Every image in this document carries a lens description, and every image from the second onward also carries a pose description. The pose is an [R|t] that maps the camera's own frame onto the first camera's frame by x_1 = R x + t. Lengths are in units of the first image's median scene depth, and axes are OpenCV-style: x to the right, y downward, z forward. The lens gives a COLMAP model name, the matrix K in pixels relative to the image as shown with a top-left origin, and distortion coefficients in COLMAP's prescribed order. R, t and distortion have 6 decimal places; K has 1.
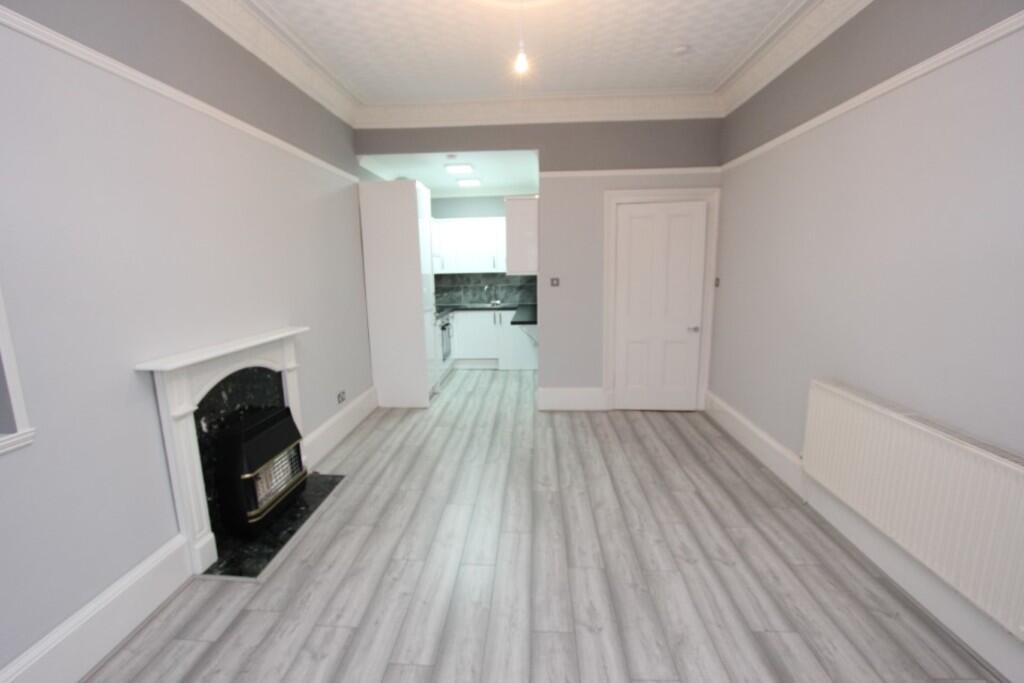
lens RADIAL K [[490.3, 0, 488.0], [0, 490.3, 339.6], [0, 0, 1]] dist [-0.000622, -0.000201]
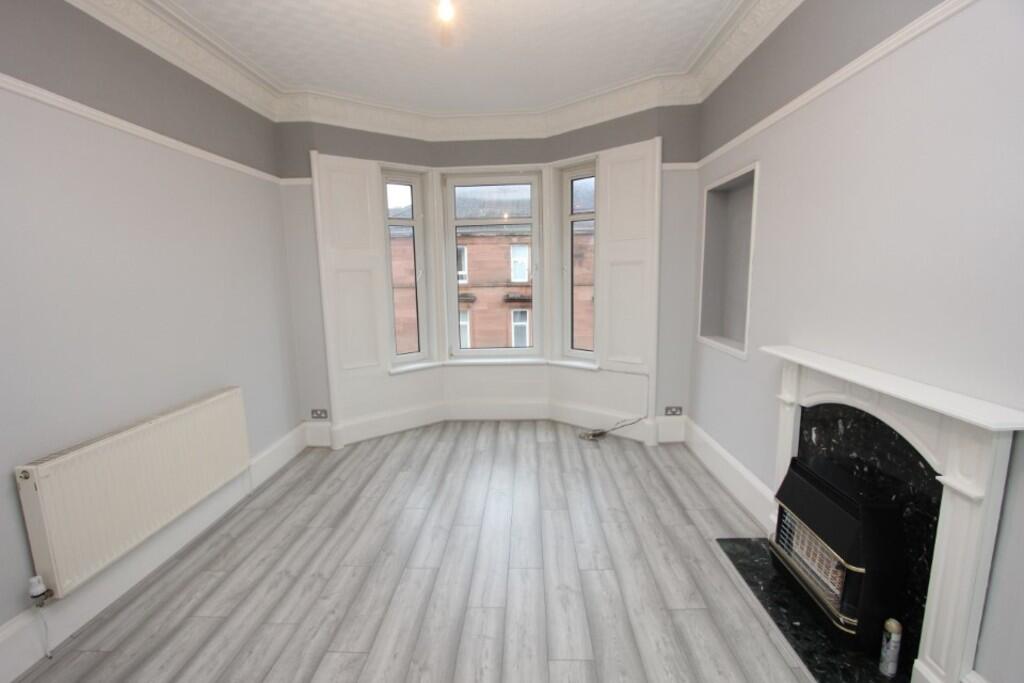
lens RADIAL K [[484.9, 0, 512.0], [0, 484.9, 341.5], [0, 0, 1]] dist [-0.001507, -0.000140]
pose [[-0.997066, 0.051667, -0.056478, 0.046673], [0.033003, 0.955899, 0.291836, -0.333374], [0.069065, 0.289116, -0.954799, 2.094379]]
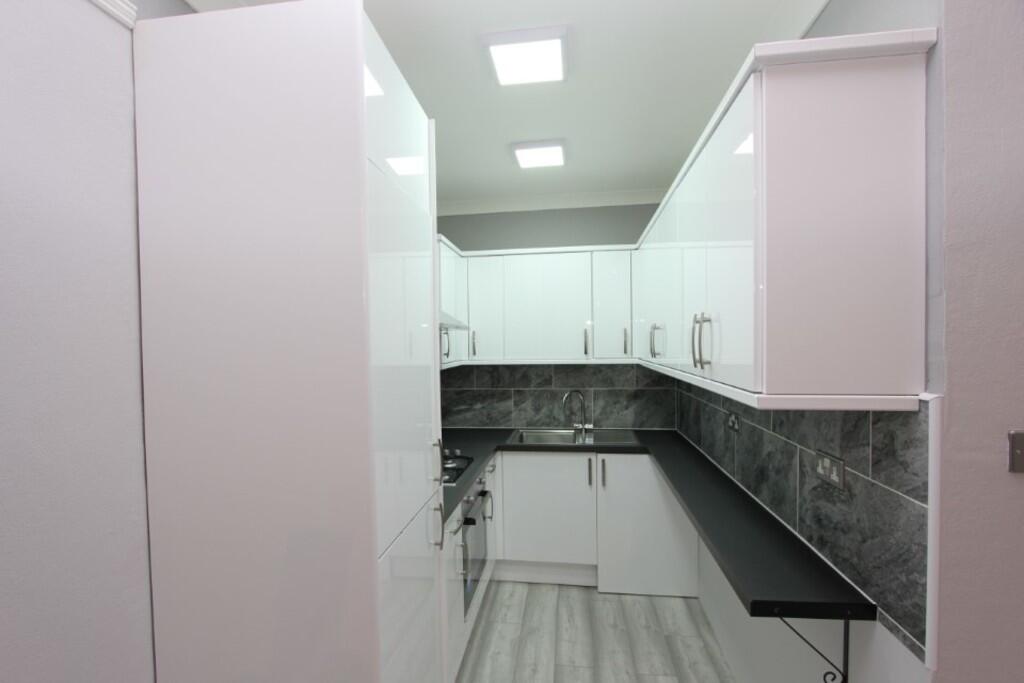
lens RADIAL K [[484.9, 0, 512.0], [0, 484.9, 341.5], [0, 0, 1]] dist [-0.001507, -0.000140]
pose [[0.999259, -0.005017, -0.038162, -0.011410], [-0.000769, 0.988668, -0.150117, -0.027771], [0.038482, 0.150035, 0.987931, 0.169268]]
